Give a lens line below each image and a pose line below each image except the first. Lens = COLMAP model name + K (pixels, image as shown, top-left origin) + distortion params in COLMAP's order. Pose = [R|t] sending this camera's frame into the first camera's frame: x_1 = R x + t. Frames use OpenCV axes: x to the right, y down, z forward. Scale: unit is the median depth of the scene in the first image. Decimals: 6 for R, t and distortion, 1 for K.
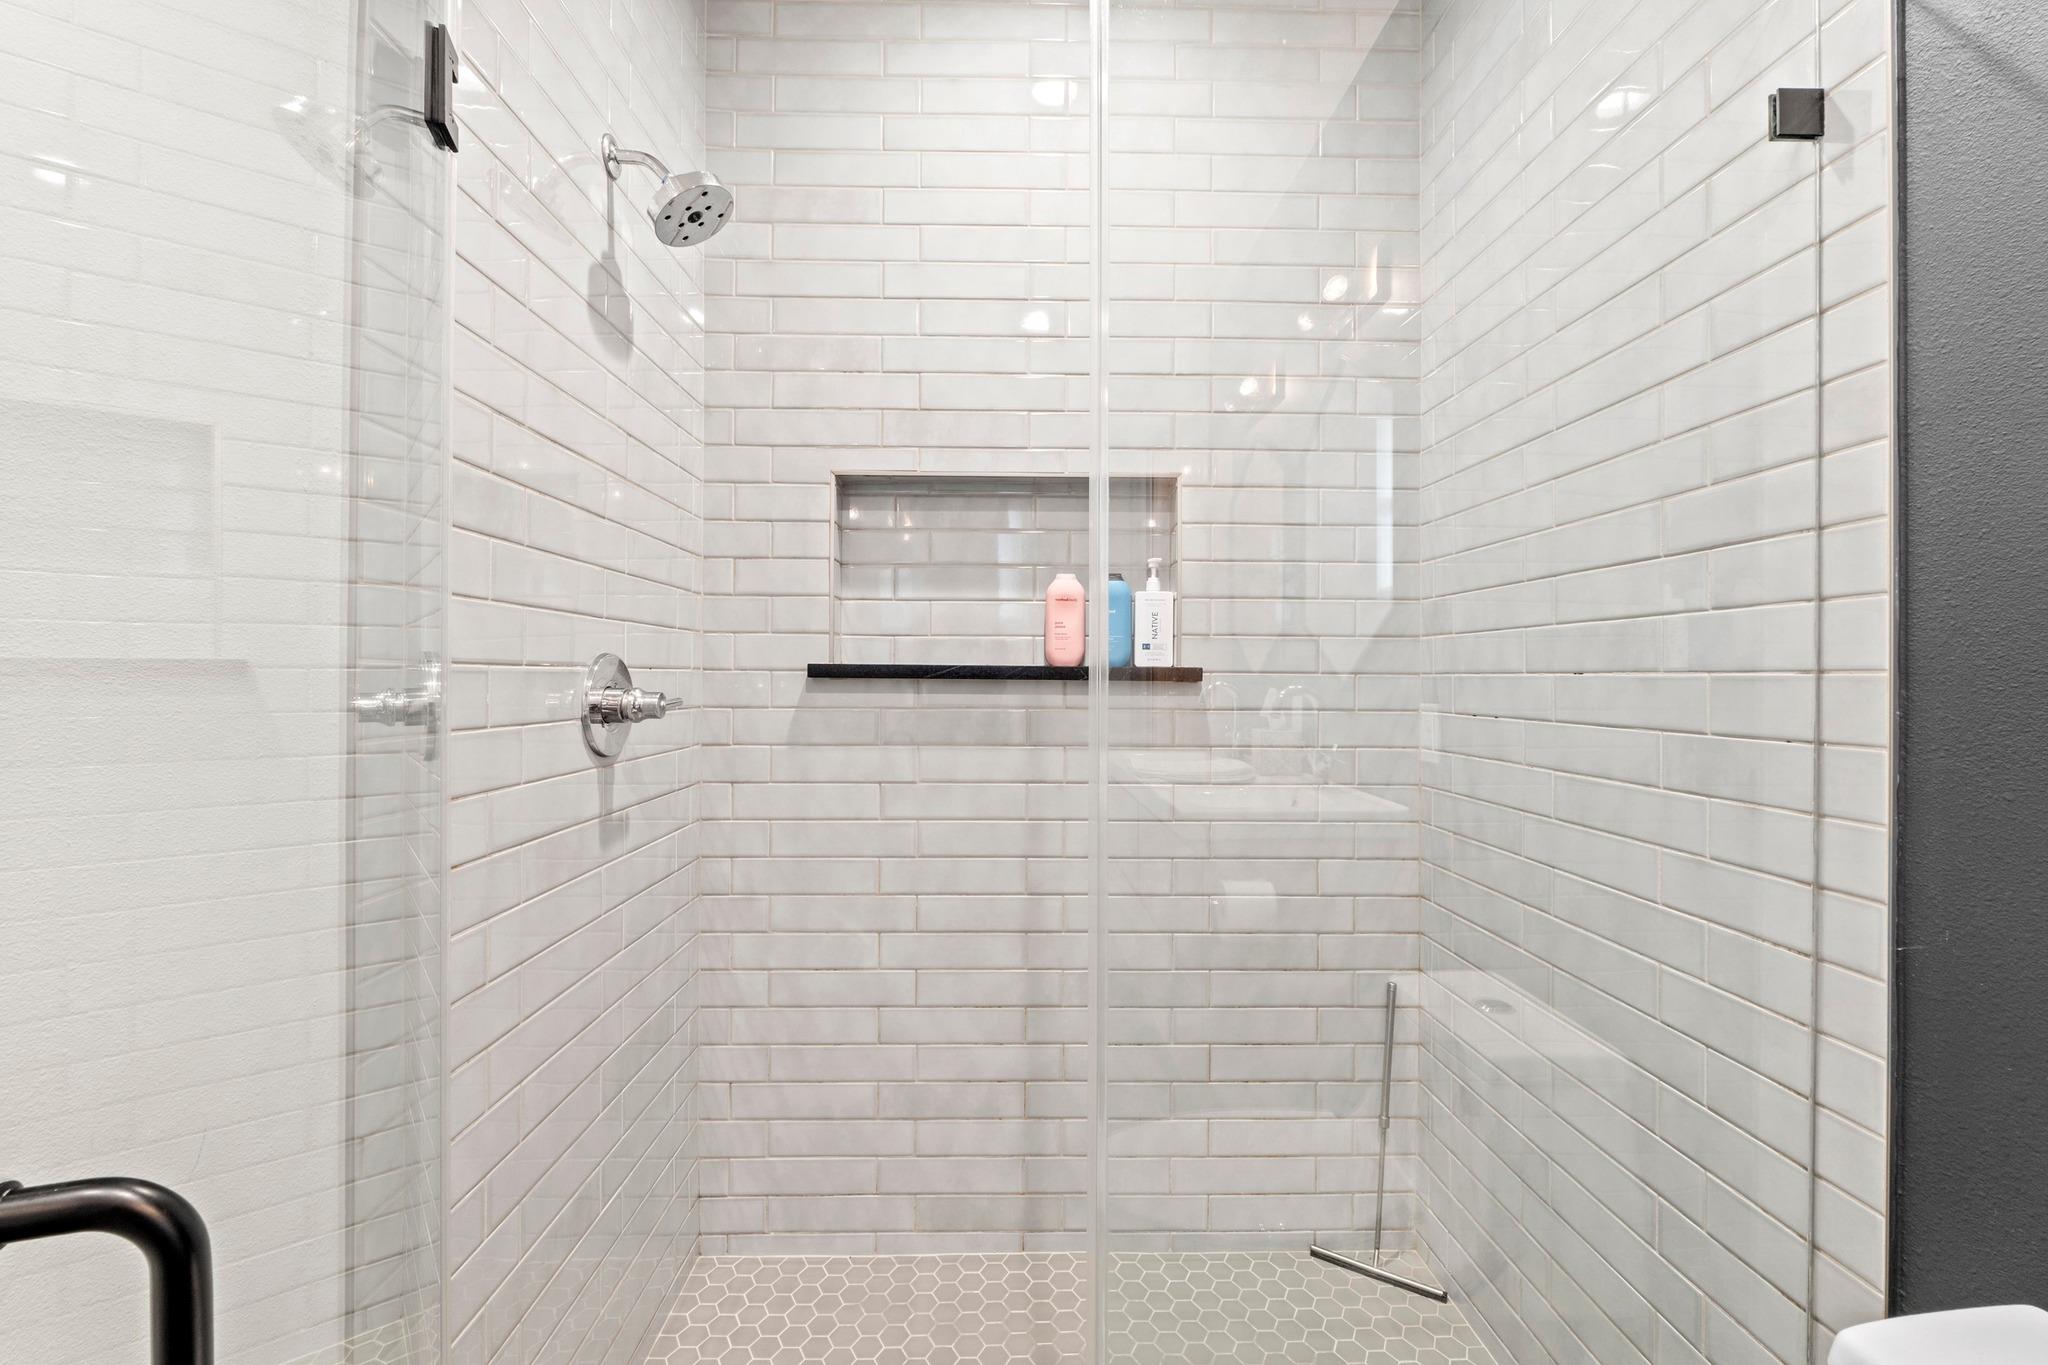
lens RADIAL K [[894.9, 0, 1029.0], [0, 894.9, 654.5], [0, 0, 1]] dist [-0.005503, -0.000242]
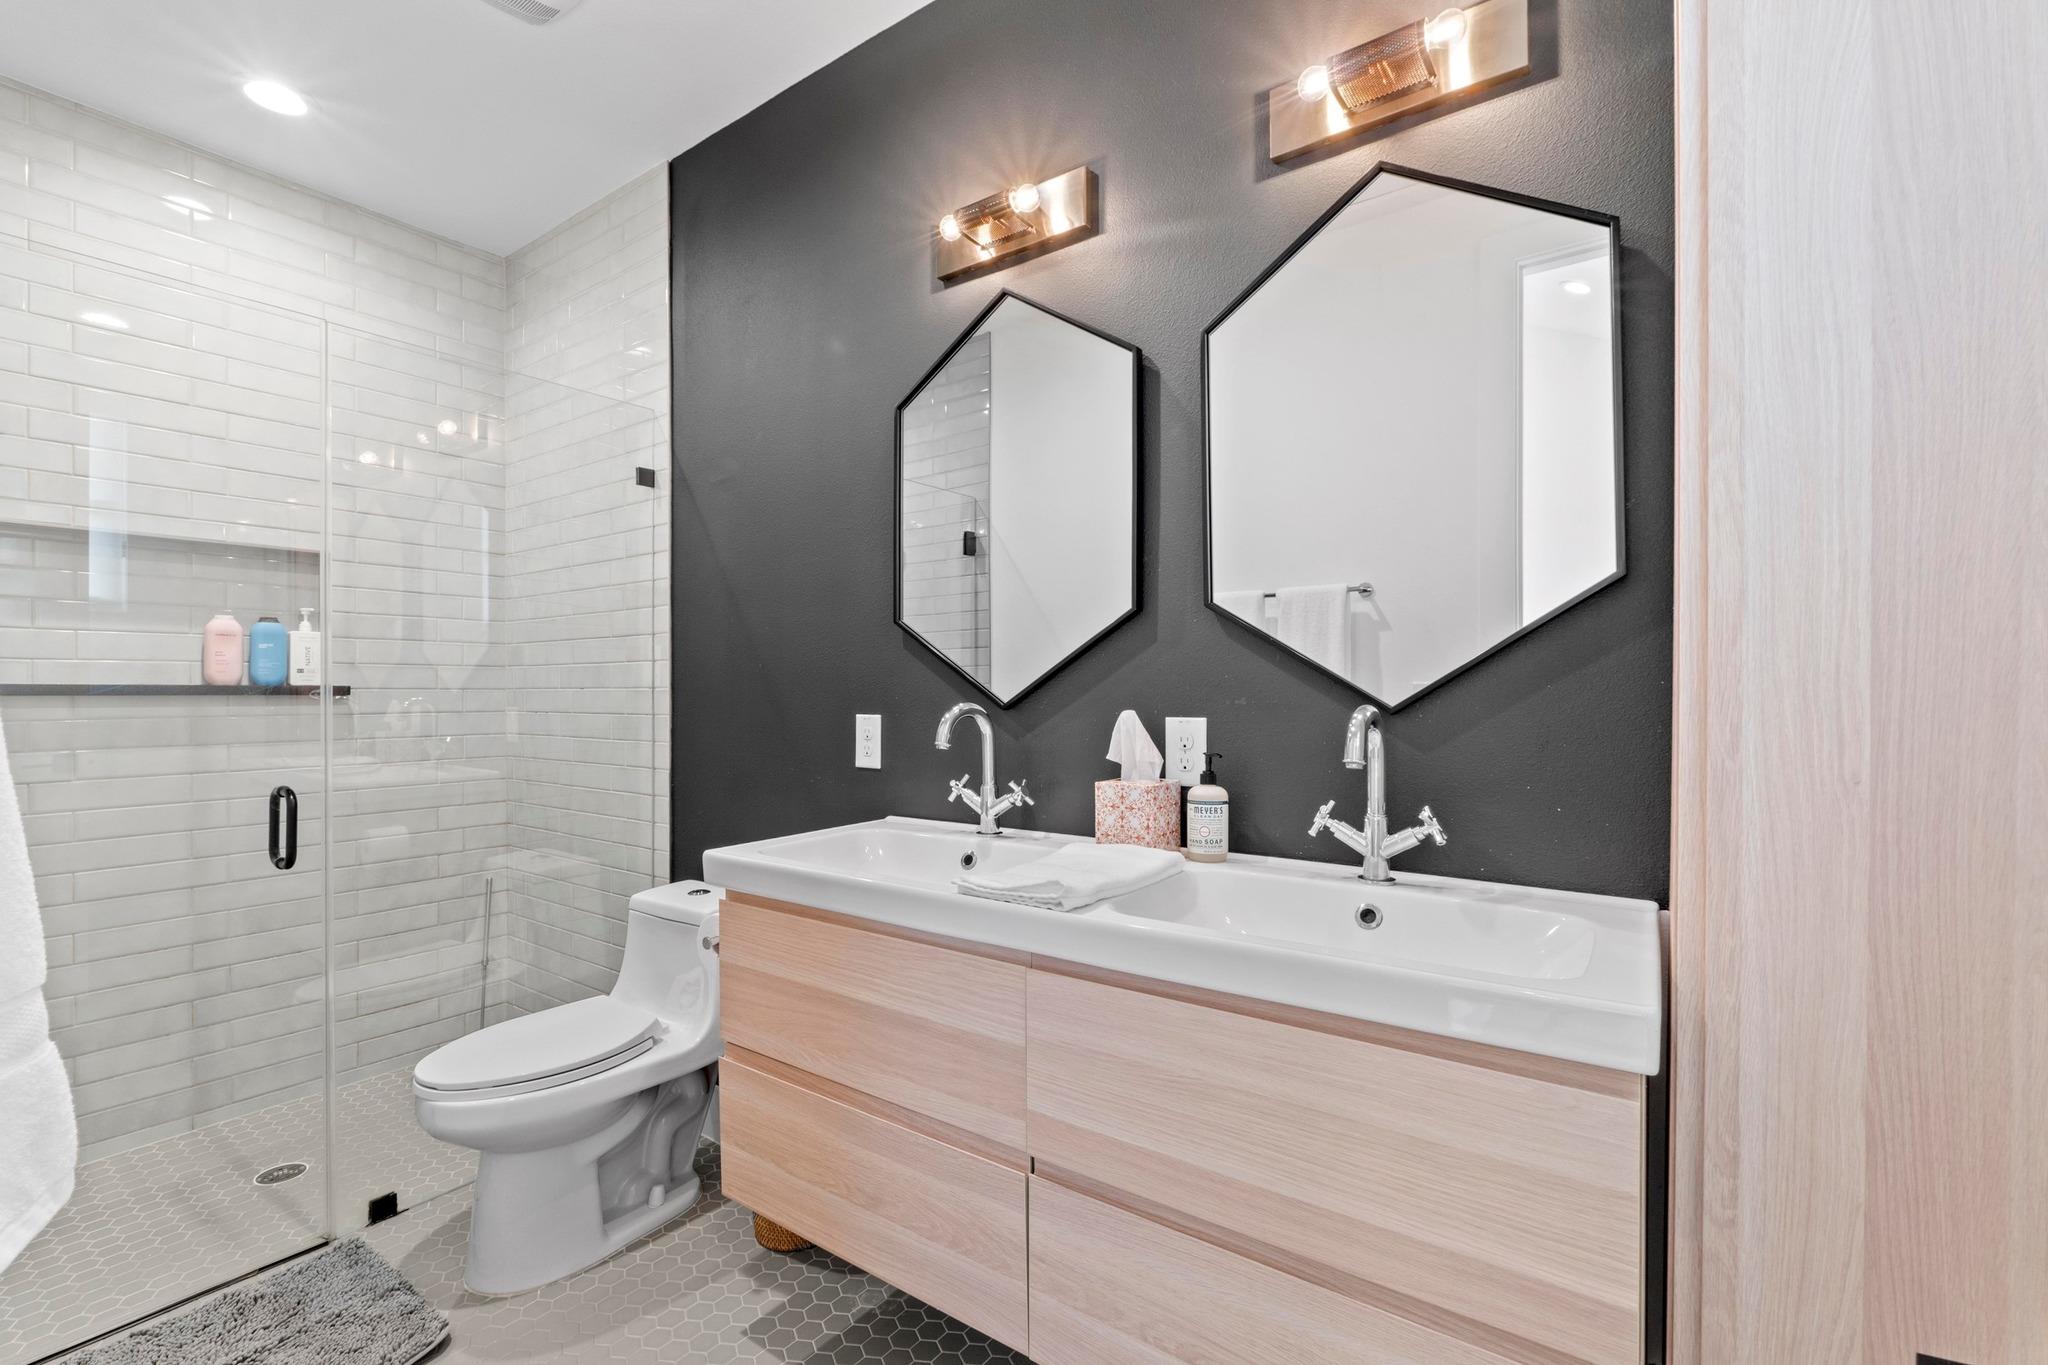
lens RADIAL K [[902.7, 0, 1019.2], [0, 902.7, 679.3], [0, 0, 1]] dist [-0.001878, -0.000610]
pose [[0.596387, 0.003108, 0.802691, -0.337240], [0.016788, 0.999725, -0.016344, 0.047678], [-0.802521, 0.023223, 0.596171, -0.759887]]
